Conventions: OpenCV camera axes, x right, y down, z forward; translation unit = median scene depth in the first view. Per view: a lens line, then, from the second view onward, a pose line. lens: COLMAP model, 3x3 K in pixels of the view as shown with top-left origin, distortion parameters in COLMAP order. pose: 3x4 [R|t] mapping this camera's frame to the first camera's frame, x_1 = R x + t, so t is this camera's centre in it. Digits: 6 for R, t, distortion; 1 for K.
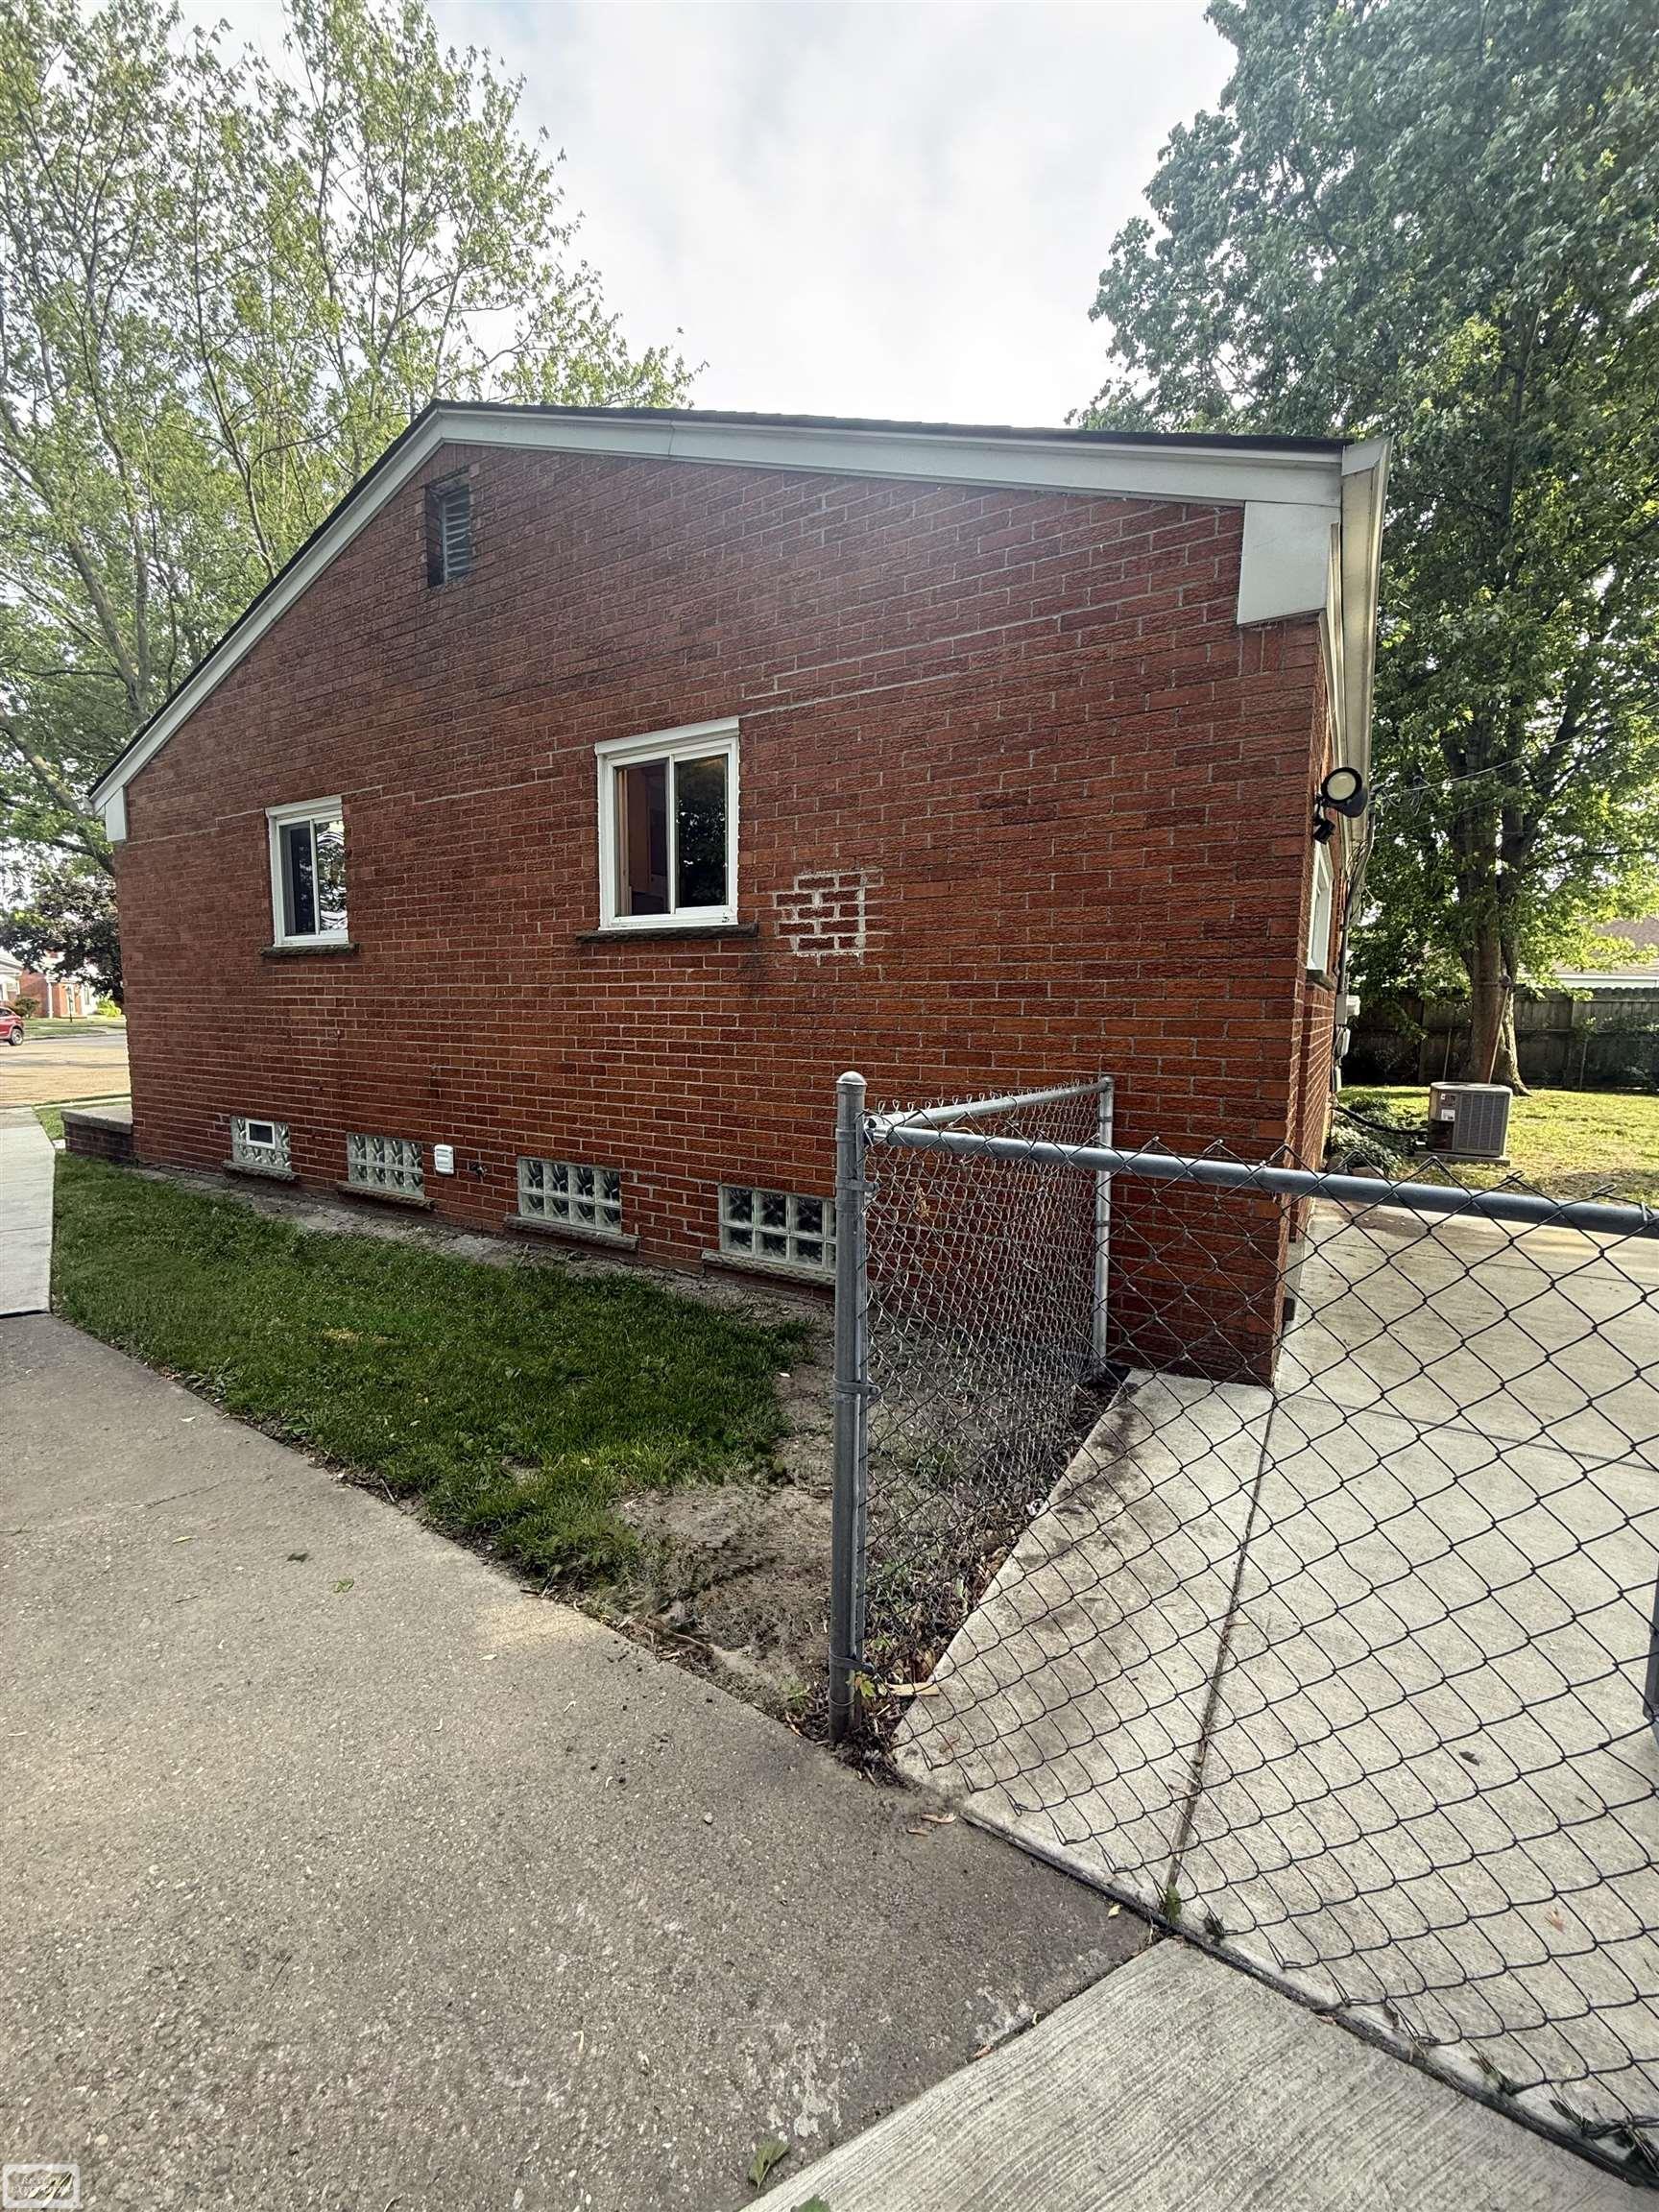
lens RADIAL K [[883.1, 0, 825.4], [0, 883.1, 1101.6], [0, 0, 1]] dist [0.002386, -0.000191]
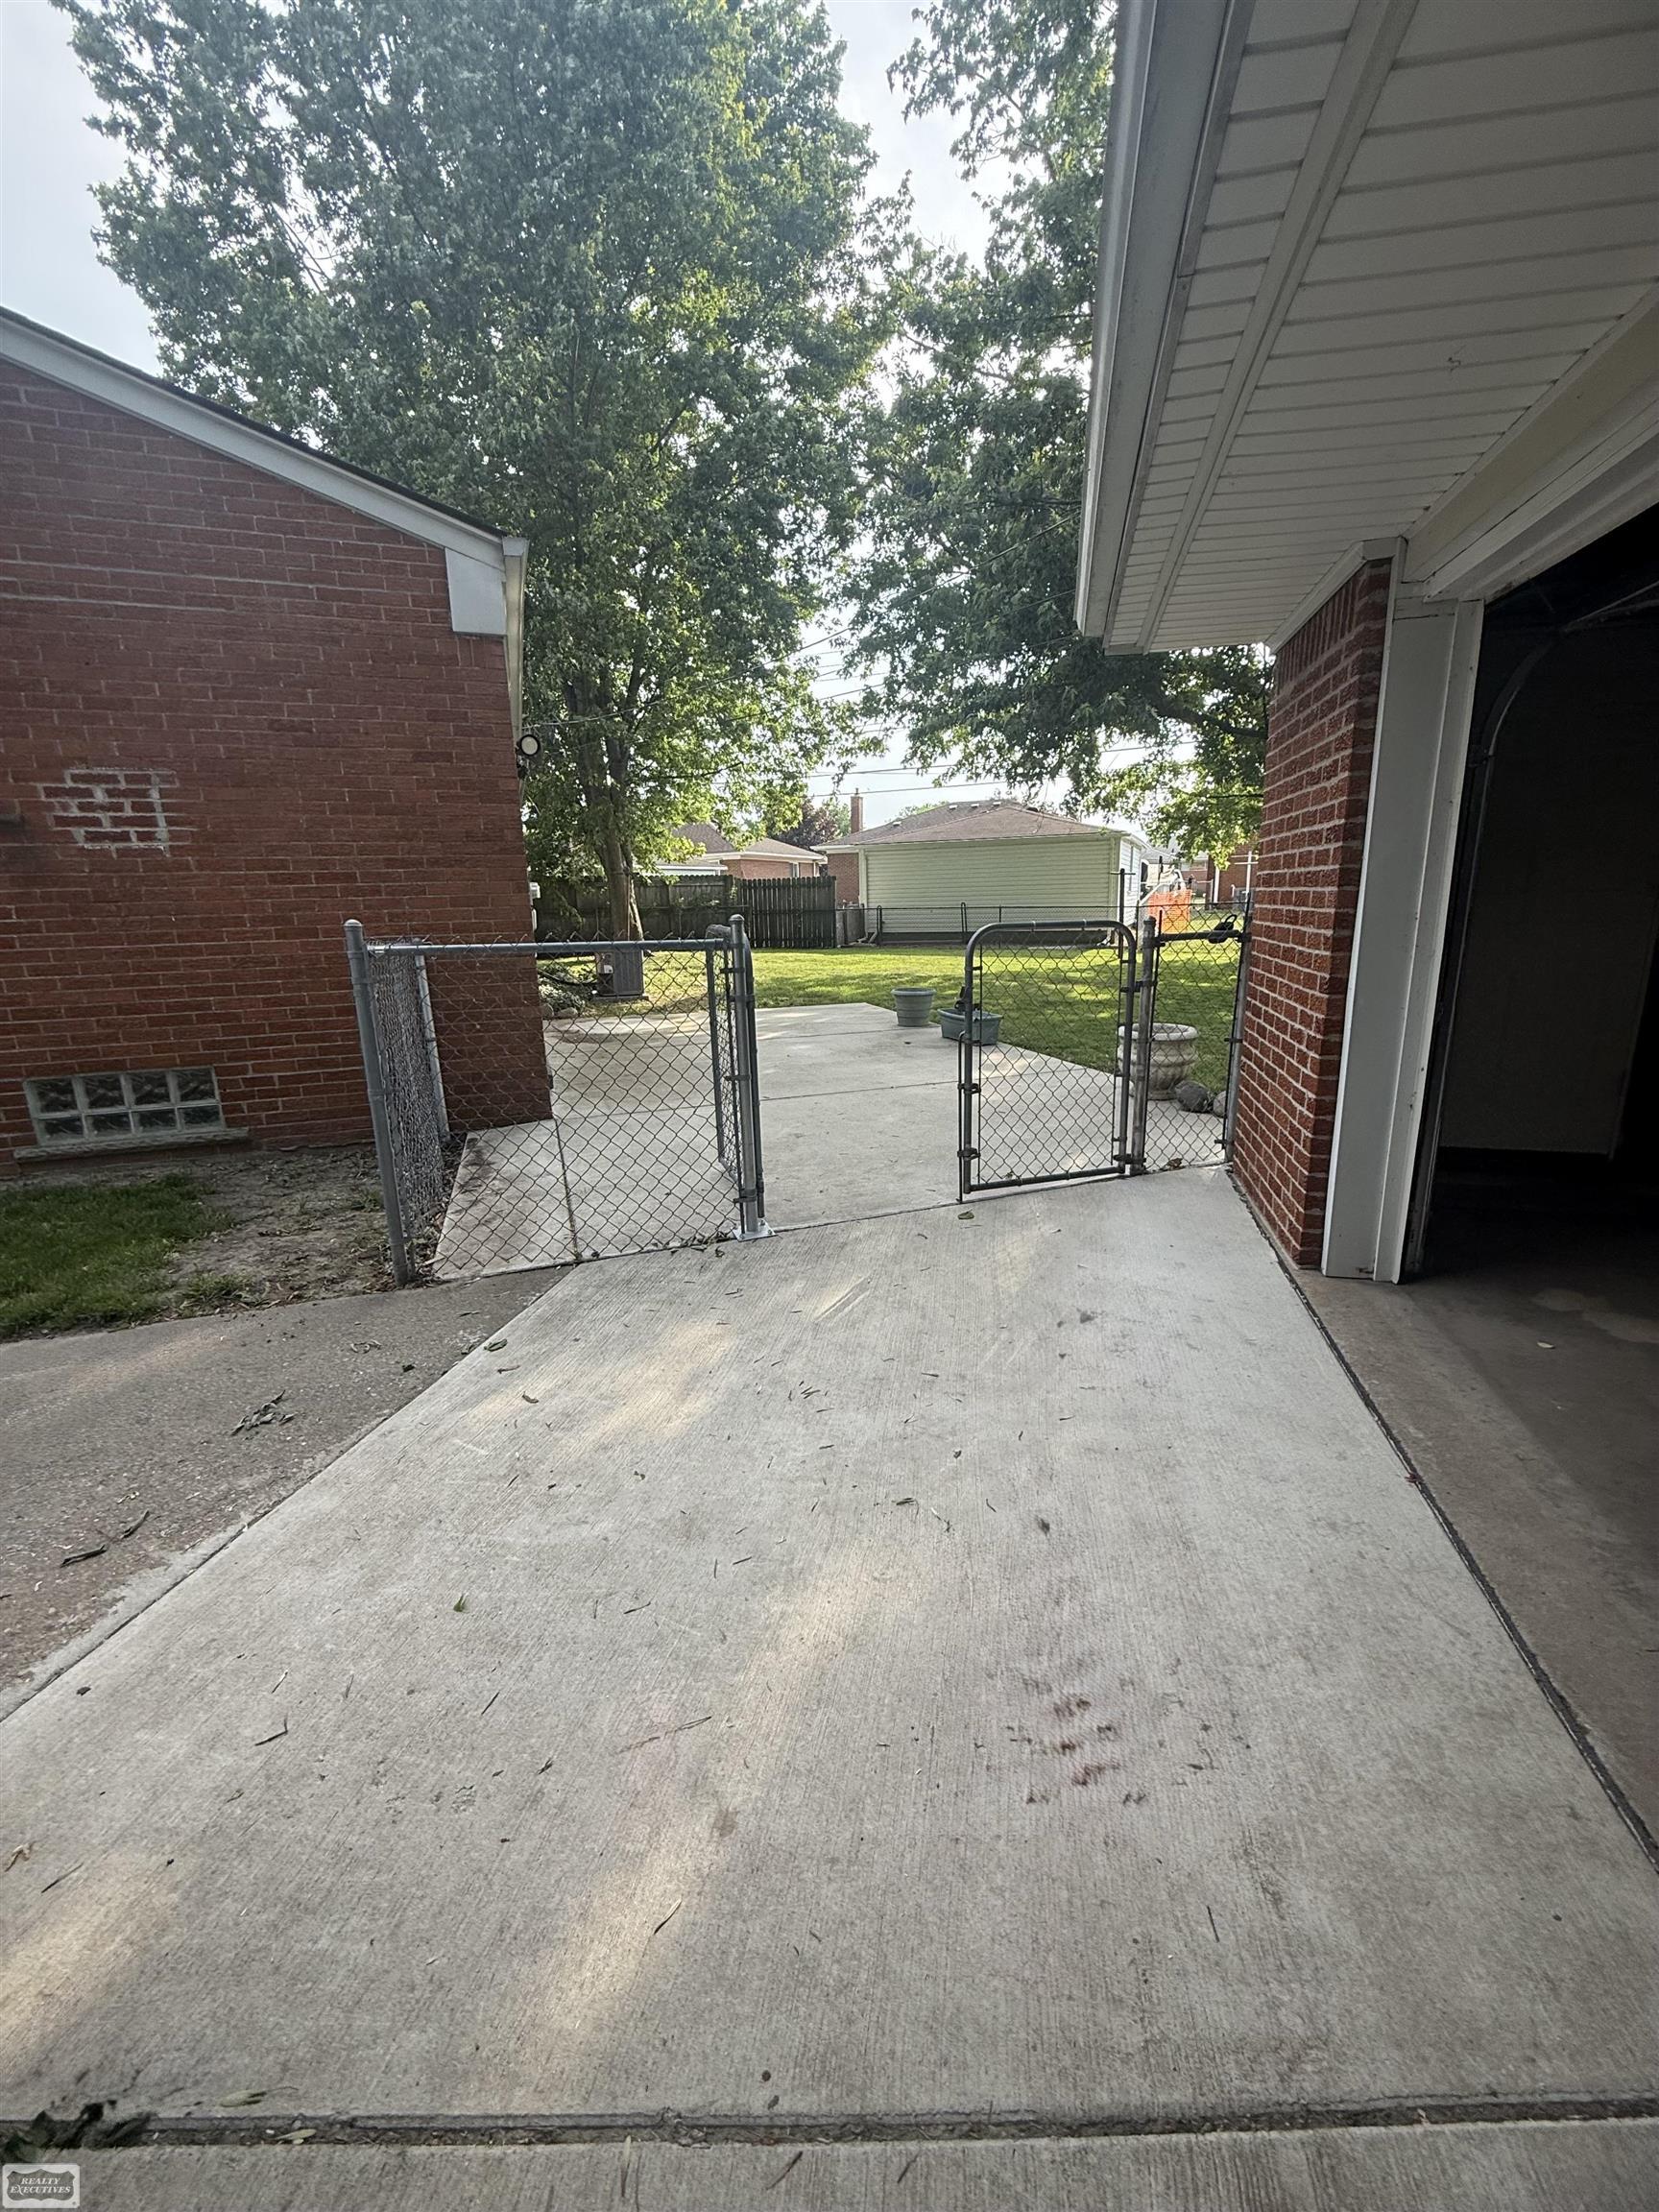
lens RADIAL K [[883.1, 0, 830.8], [0, 883.1, 1101.2], [0, 0, 1]] dist [0.002386, -0.000191]
pose [[0.642268, -0.198337, 0.740374, -0.312306], [0.110481, 0.979809, 0.166638, 0.056883], [-0.758476, -0.025229, 0.651212, -0.391094]]
